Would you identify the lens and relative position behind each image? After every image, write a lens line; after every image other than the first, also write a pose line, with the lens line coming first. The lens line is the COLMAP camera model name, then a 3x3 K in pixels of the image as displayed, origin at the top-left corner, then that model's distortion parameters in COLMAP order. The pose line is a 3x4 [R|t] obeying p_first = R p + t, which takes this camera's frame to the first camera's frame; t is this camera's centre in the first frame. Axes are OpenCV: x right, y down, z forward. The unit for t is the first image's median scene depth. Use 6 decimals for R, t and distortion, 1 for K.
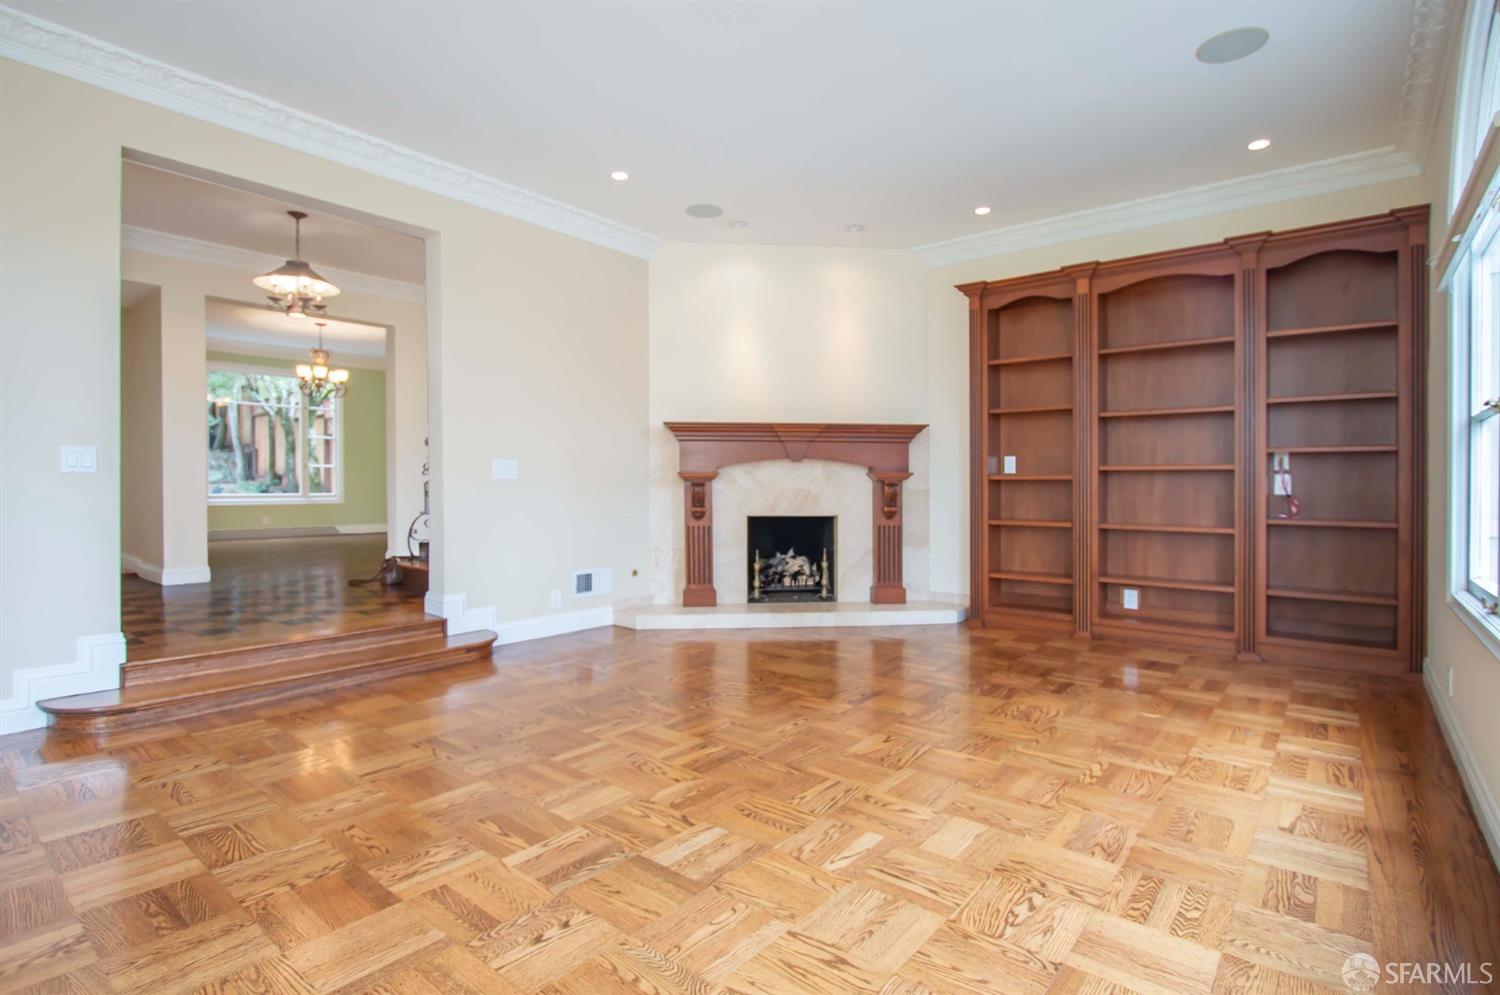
lens RADIAL K [[734.1, 0, 752.7], [0, 734.1, 497.6], [0, 0, 1]] dist [0.003275, 0.000151]
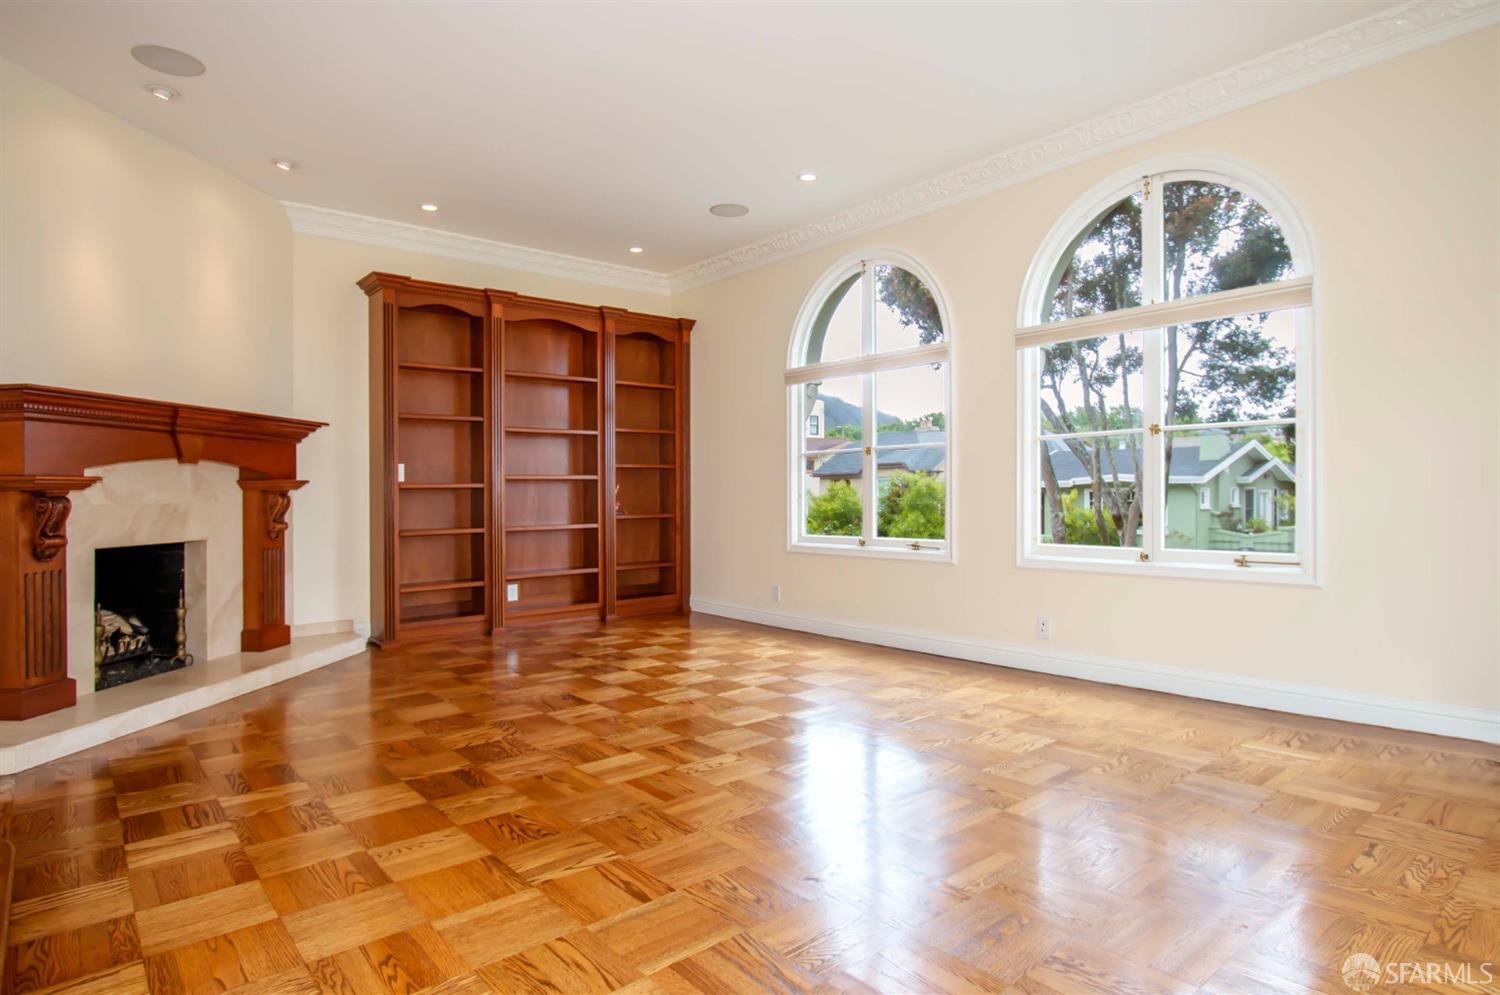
lens RADIAL K [[844.1, 0, 752.1], [0, 844.1, 489.0], [0, 0, 1]] dist [-0.001431, -0.000725]
pose [[0.186246, -0.008627, 0.982465, -0.624483], [0.027933, 0.999604, 0.003482, -0.013591], [-0.982106, 0.026794, 0.186413, 0.348550]]
